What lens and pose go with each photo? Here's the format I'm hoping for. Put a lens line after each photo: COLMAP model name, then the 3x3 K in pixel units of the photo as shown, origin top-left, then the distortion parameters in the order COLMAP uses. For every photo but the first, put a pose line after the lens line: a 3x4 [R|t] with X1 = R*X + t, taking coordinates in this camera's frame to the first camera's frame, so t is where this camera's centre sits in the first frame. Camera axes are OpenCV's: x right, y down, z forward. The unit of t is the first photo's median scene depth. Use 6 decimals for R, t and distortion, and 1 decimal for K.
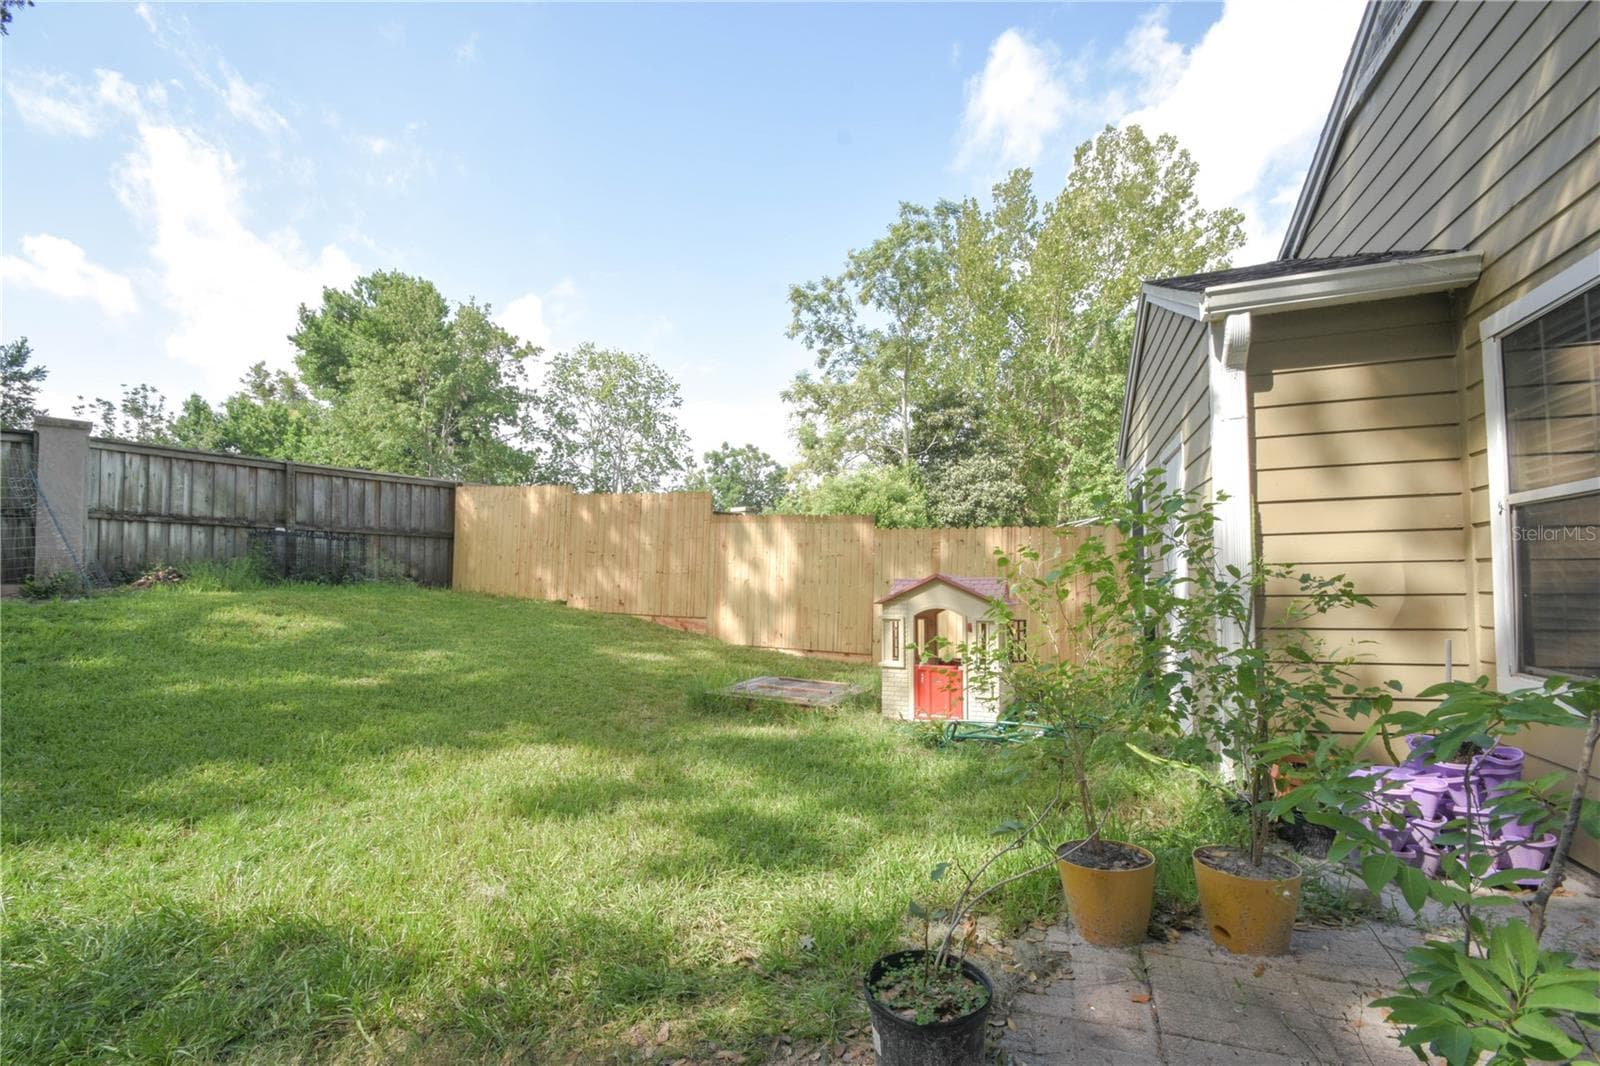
lens RADIAL K [[710.3, 0, 779.5], [0, 710.3, 547.6], [0, 0, 1]] dist [0.011810, -0.006555]
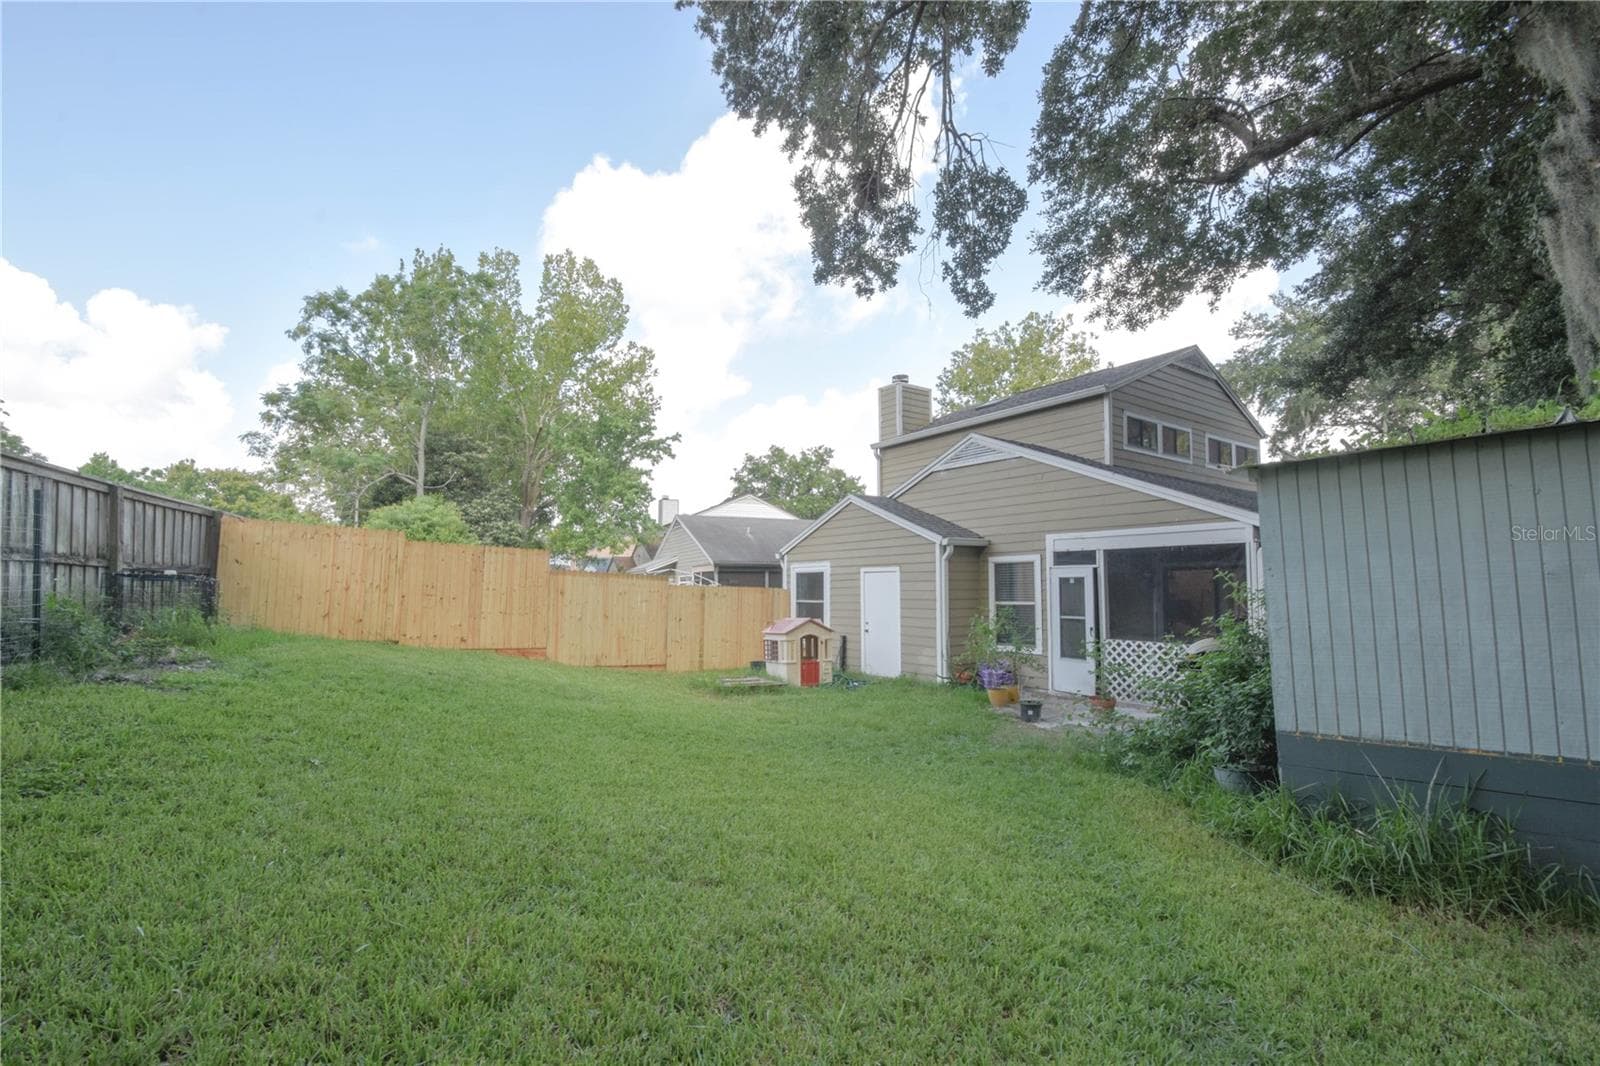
lens RADIAL K [[710.3, 0, 771.5], [0, 710.3, 566.1], [0, 0, 1]] dist [0.011810, -0.006555]
pose [[0.532648, 0.033732, 0.845664, -0.401275], [-0.046213, 0.998874, -0.010736, -0.022162], [-0.845074, -0.033362, 0.533607, -0.014950]]
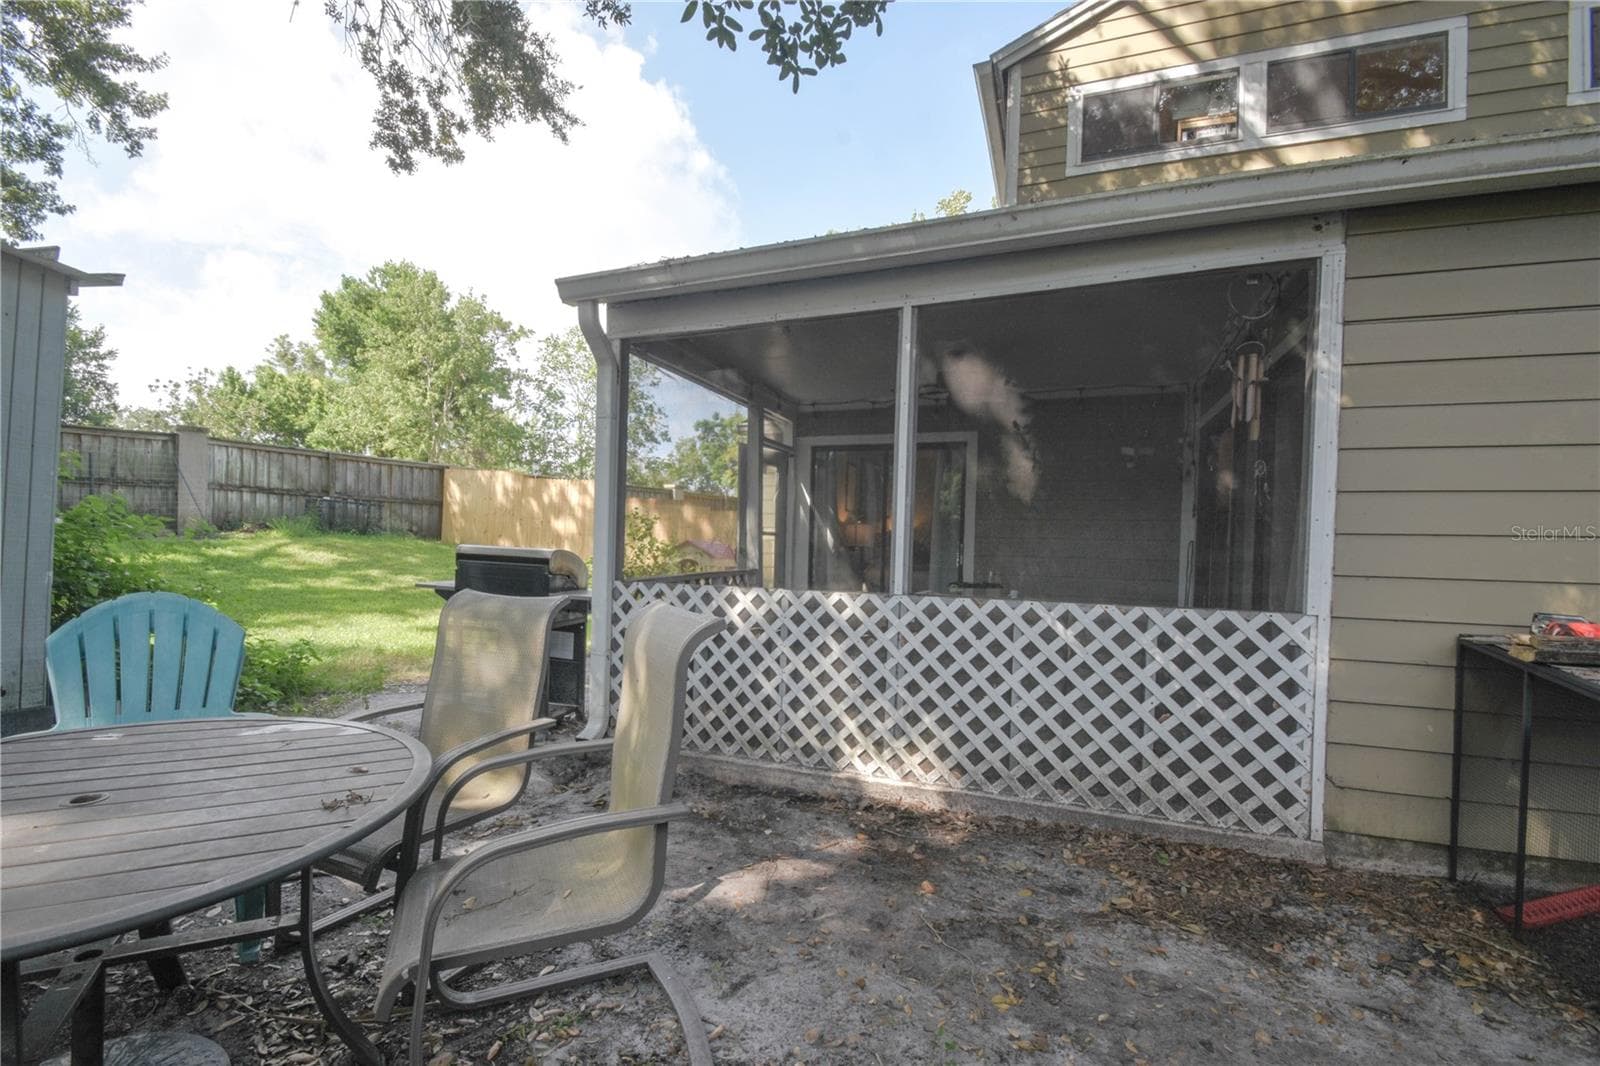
lens RADIAL K [[726.3, 0, 810.2], [0, 726.3, 550.3], [0, 0, 1]] dist [-0.004648, -0.003689]
pose [[0.999419, 0.030487, 0.015238, 0.122726], [-0.031288, 0.997975, 0.055382, -0.012527], [-0.013519, -0.055826, 0.998349, -0.221431]]
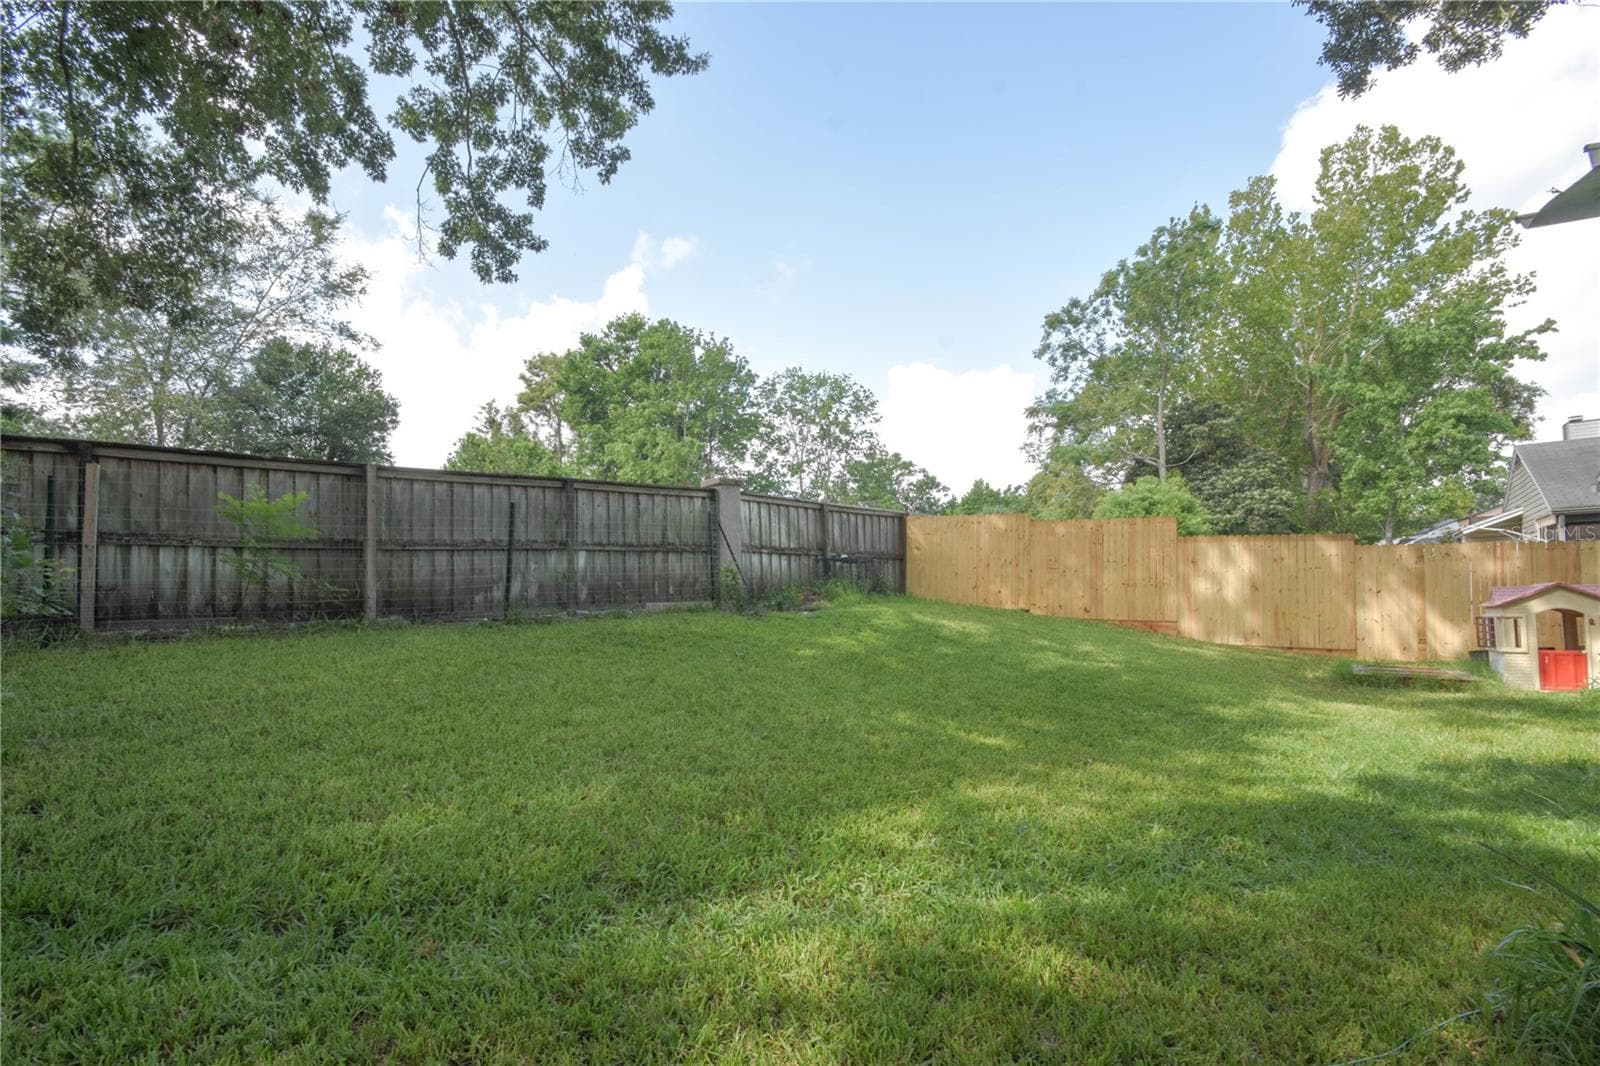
lens RADIAL K [[726.3, 0, 745.2], [0, 726.3, 580.7], [0, 0, 1]] dist [-0.004648, -0.003689]
pose [[0.992990, -0.017973, -0.116827, -0.282151], [0.022254, 0.999124, 0.035443, -0.012362], [0.116087, -0.037795, 0.992520, -0.123174]]
